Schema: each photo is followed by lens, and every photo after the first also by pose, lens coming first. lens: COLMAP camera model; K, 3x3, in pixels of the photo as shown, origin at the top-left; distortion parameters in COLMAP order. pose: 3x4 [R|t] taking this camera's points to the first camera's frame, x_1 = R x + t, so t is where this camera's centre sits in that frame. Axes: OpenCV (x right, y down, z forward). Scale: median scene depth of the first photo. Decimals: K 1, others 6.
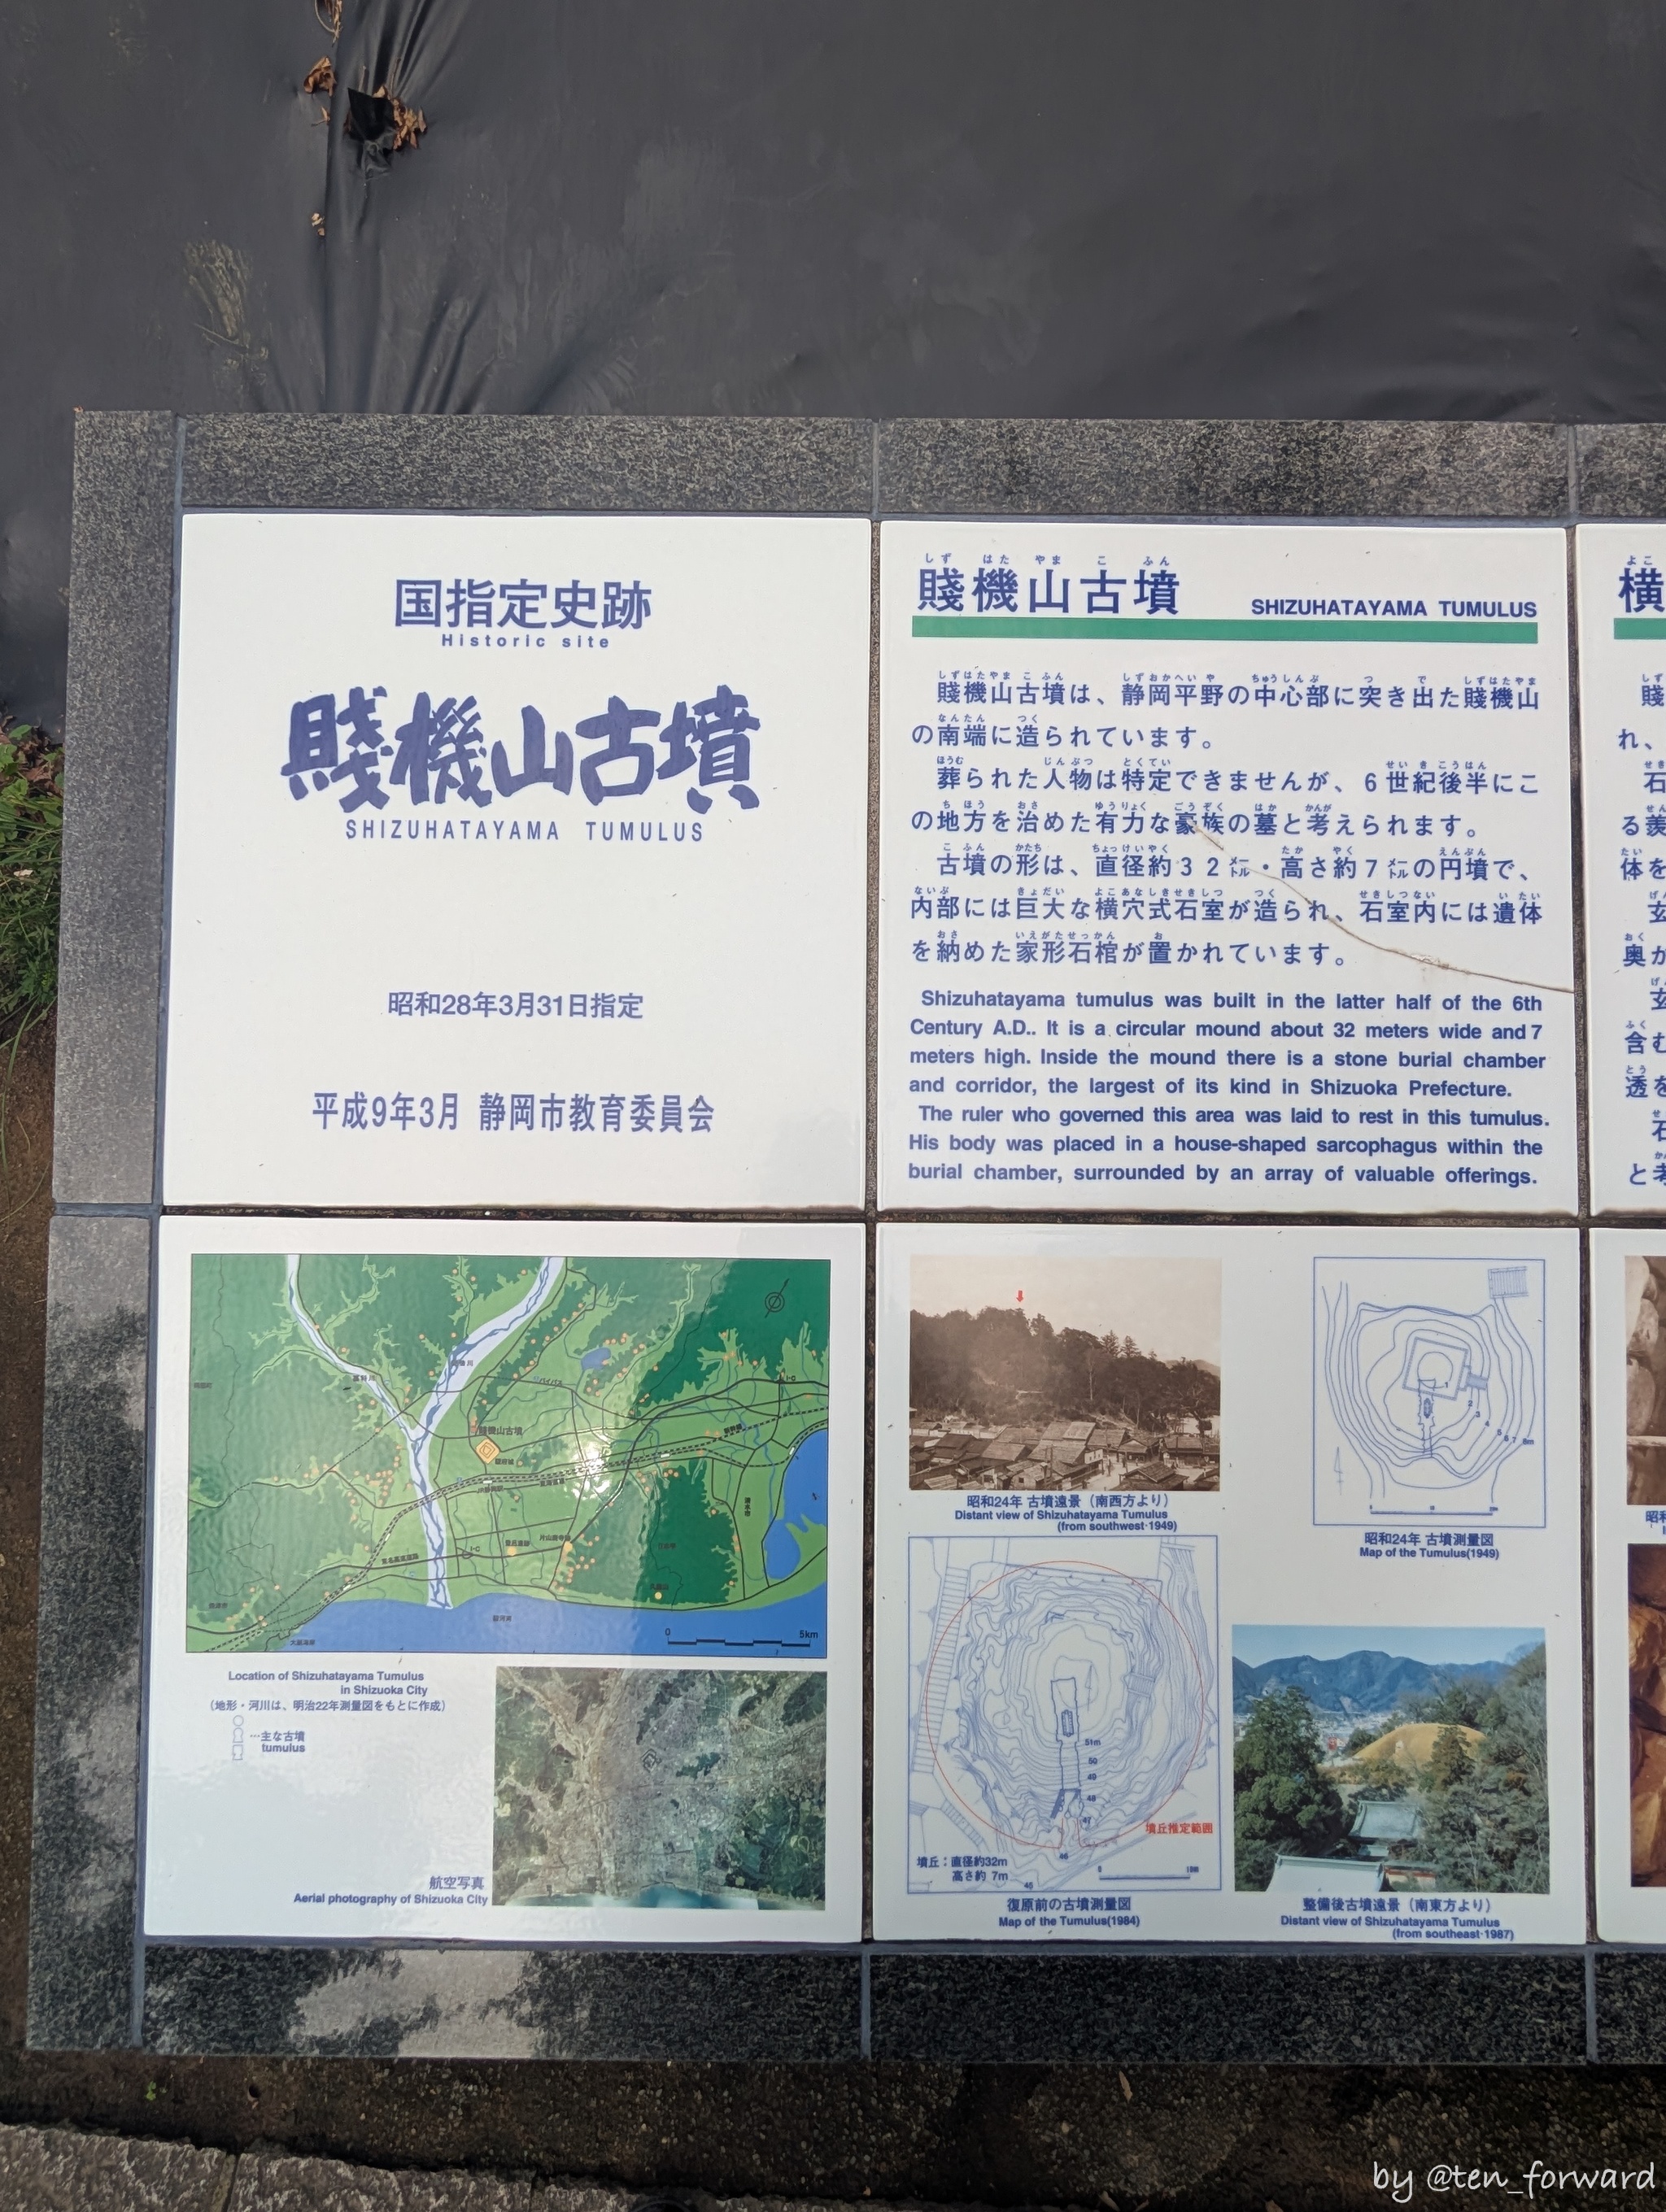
lens RADIAL K [[762.8, 0, 833.4], [0, 762.8, 1150.3], [0, 0, 1]] dist [-0.001094, 0.000270]
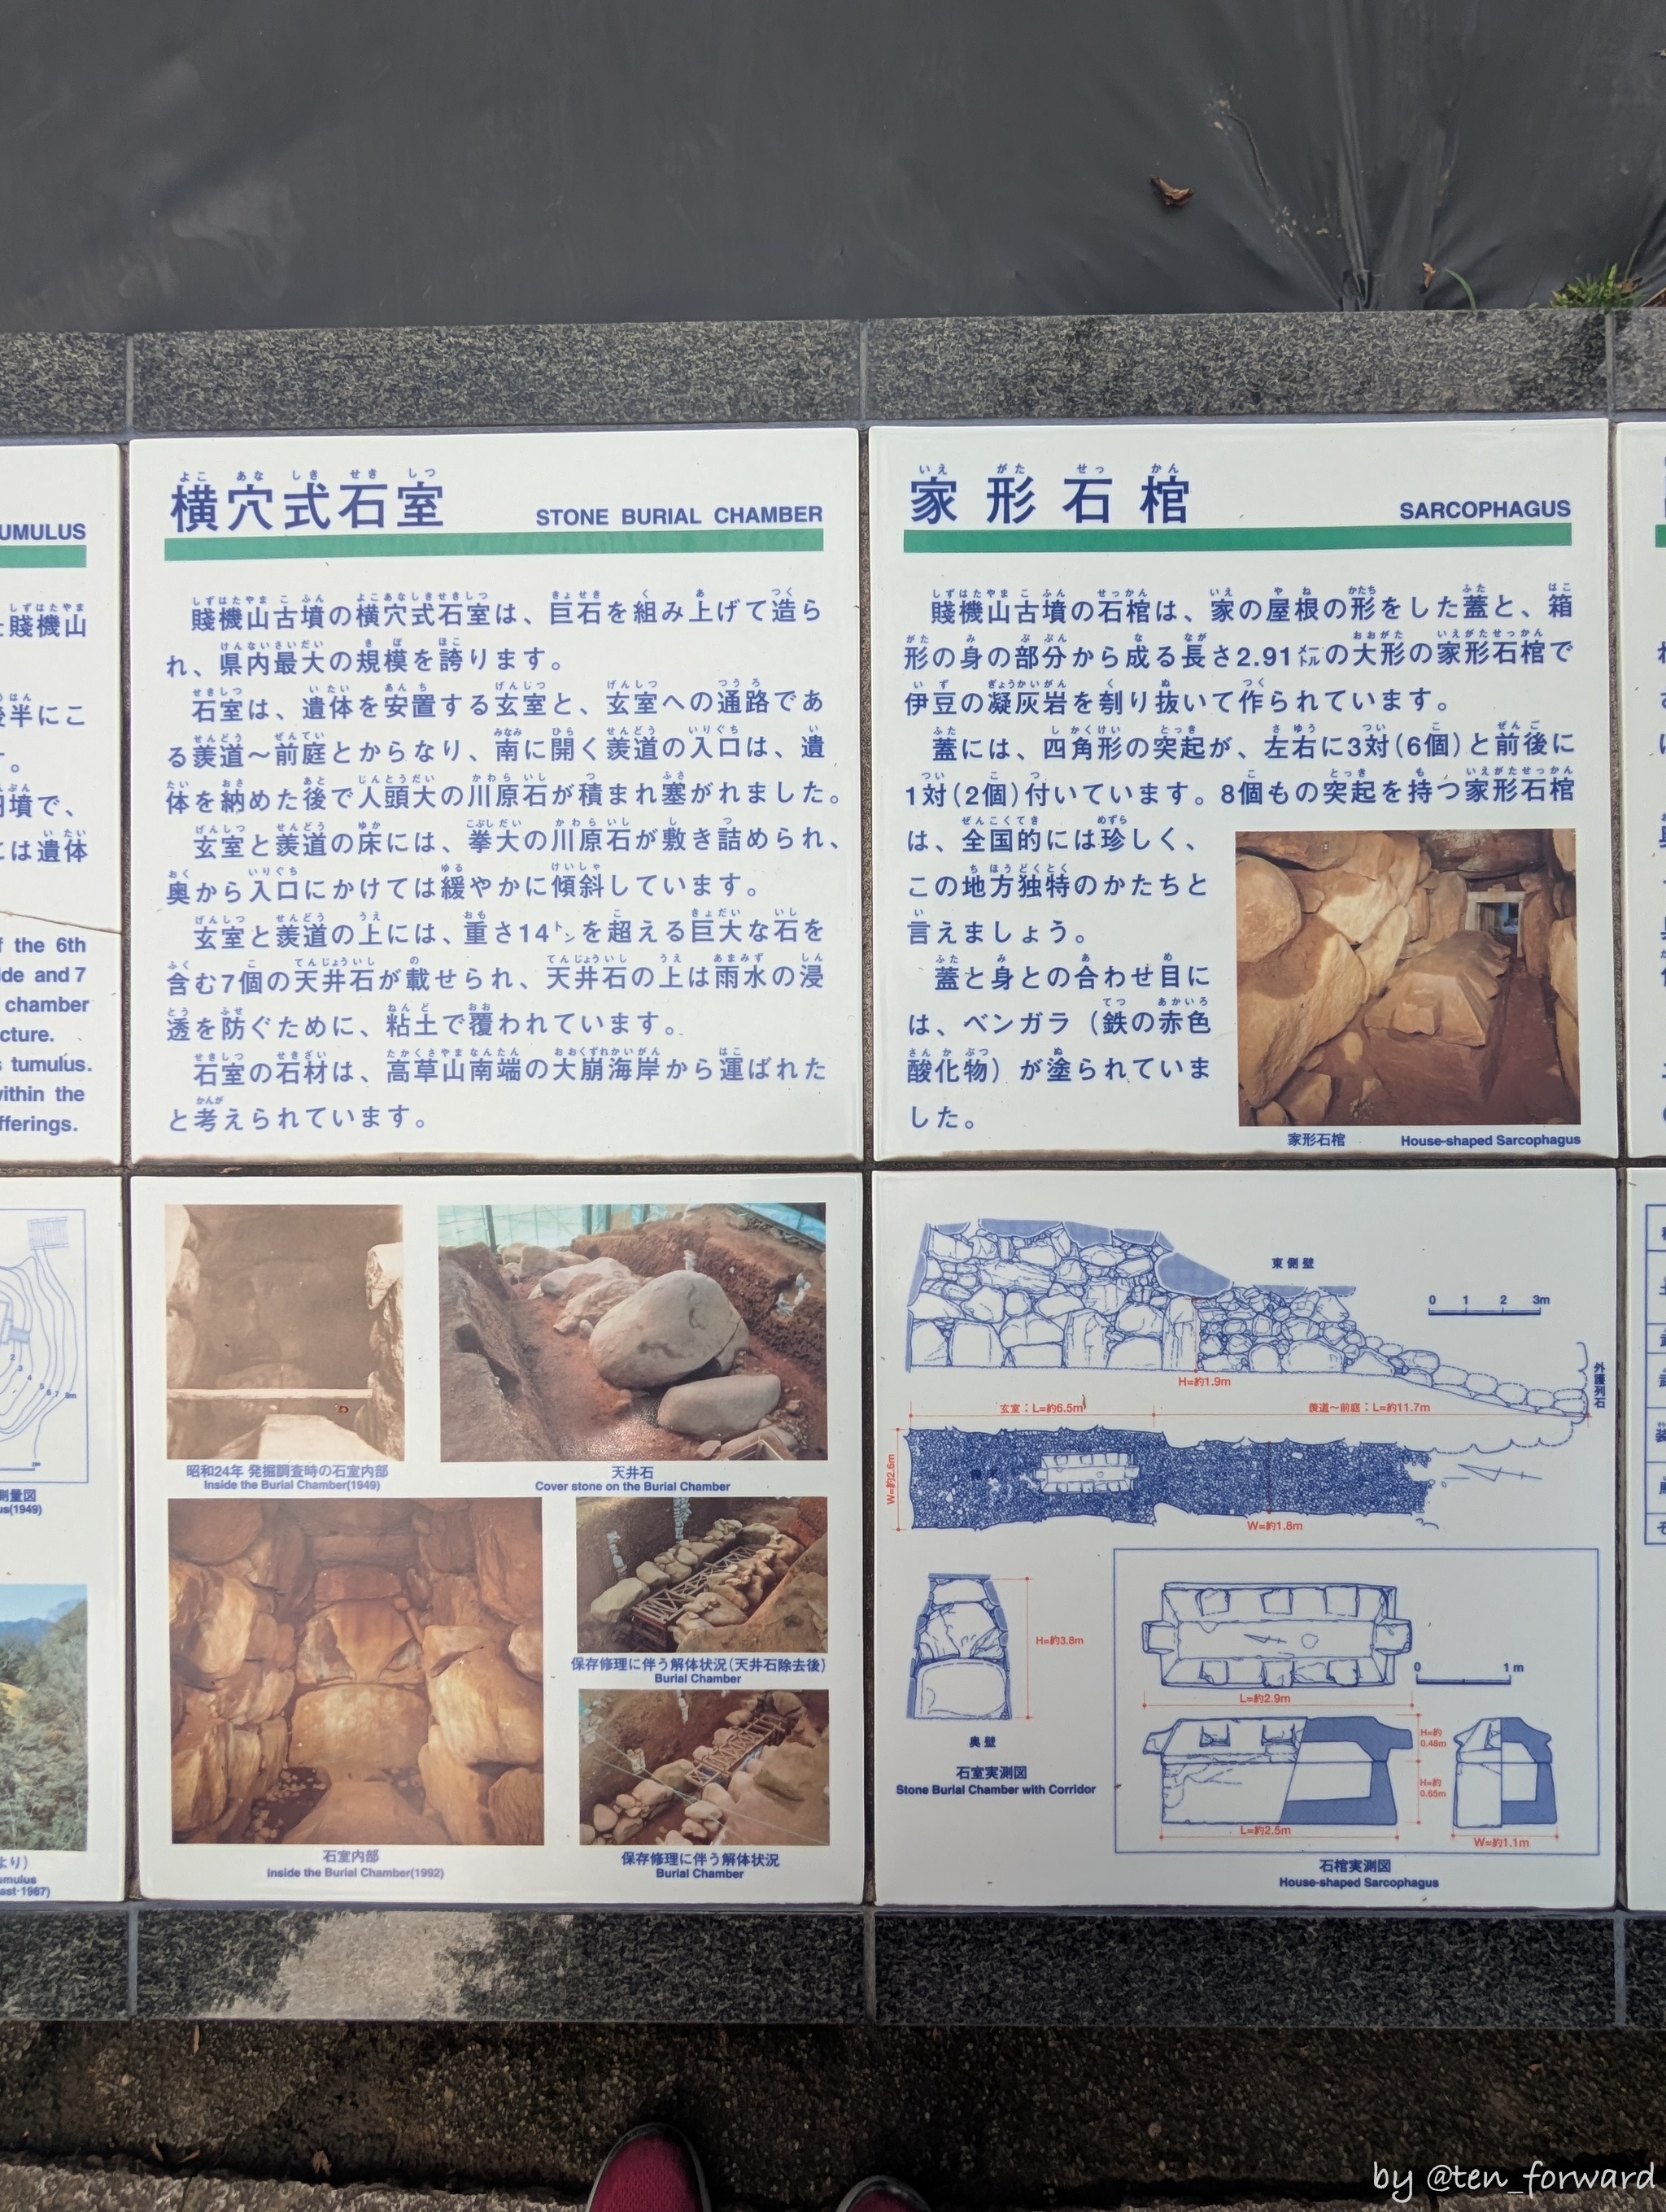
lens RADIAL K [[785.4, 0, 833.0], [0, 785.4, 1106.0], [0, 0, 1]] dist [-0.000754, 0.000132]
pose [[0.999853, -0.013356, -0.010751, 1.893248], [0.013551, 0.999742, 0.018240, 0.006259], [0.010505, -0.018383, 0.999776, 0.012315]]
